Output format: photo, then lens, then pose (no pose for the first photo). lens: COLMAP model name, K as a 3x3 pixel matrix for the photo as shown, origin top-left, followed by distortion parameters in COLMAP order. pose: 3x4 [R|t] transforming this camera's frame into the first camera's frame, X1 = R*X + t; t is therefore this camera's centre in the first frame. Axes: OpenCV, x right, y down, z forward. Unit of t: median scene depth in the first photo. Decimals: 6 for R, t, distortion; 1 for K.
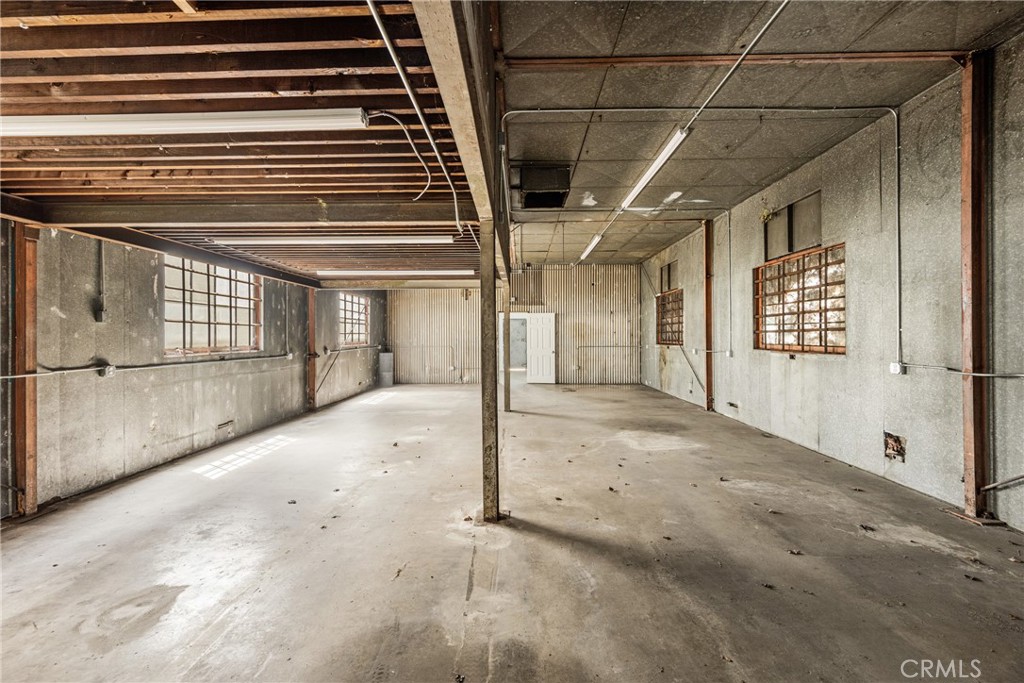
lens RADIAL K [[416.9, 0, 508.6], [0, 416.9, 336.0], [0, 0, 1]] dist [-0.001206, 0.000175]
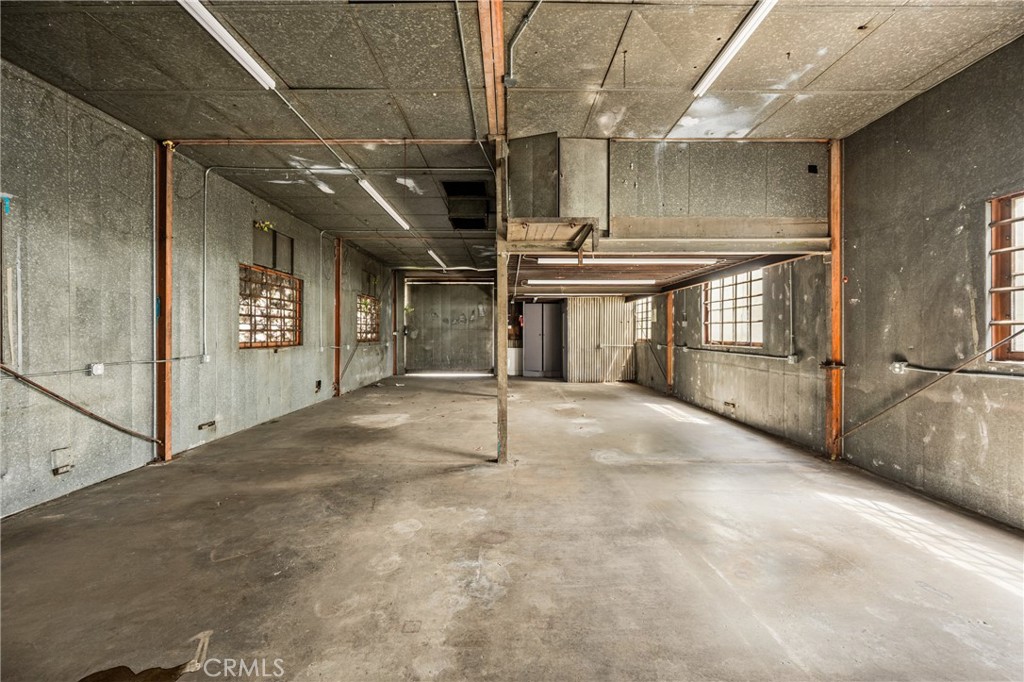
lens RADIAL K [[416.9, 0, 508.6], [0, 416.9, 335.5], [0, 0, 1]] dist [-0.001206, 0.000175]
pose [[-0.999535, 0.005064, -0.030065, 0.008188], [0.004894, 0.999972, 0.005699, -0.001738], [0.030093, 0.005549, -0.999532, 2.558100]]
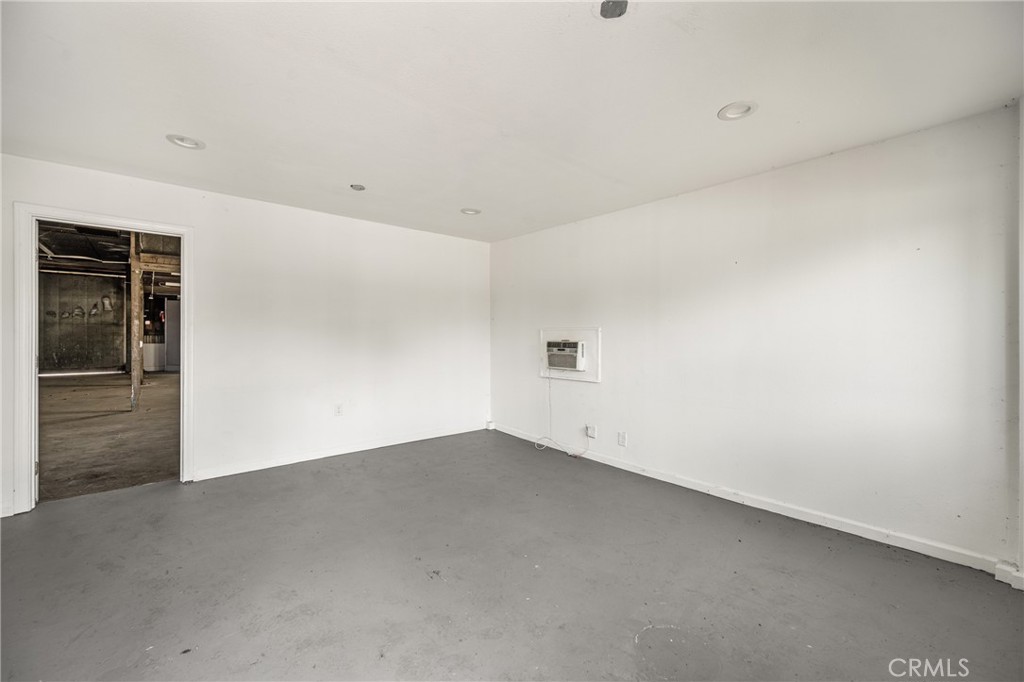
lens RADIAL K [[416.9, 0, 508.6], [0, 416.9, 335.5], [0, 0, 1]] dist [-0.001206, 0.000175]
pose [[-0.737339, 0.003112, -0.675516, 0.015743], [0.000000, 0.999989, 0.004607, 0.031378], [0.675523, 0.003397, -0.737331, 3.425223]]
